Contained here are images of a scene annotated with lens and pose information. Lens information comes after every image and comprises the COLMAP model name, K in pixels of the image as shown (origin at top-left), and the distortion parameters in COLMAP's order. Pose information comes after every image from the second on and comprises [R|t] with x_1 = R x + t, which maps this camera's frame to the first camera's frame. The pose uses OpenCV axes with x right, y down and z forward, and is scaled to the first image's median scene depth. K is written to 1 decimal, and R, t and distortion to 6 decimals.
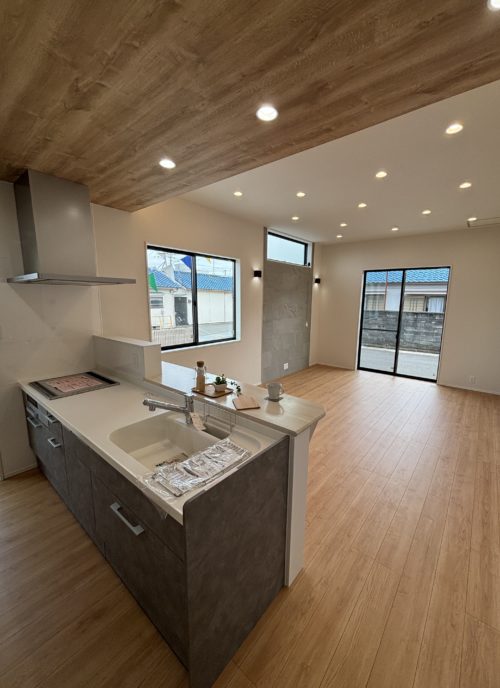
lens RADIAL K [[285.8, 0, 250.0], [0, 285.8, 344.0], [0, 0, 1]] dist [-0.000310, 0.000036]
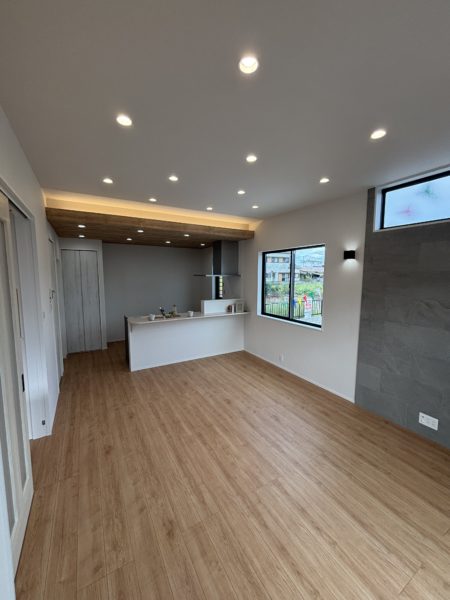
lens RADIAL K [[237.4, 0, 225.0], [0, 237.4, 300.0], [0, 0, 1]] dist [-0.000006, 0.000039]
pose [[-0.334770, 0.087407, -0.938237, 0.762287], [-0.158998, 0.976172, 0.147673, -0.168151], [0.928789, 0.198614, -0.312895, 0.916034]]
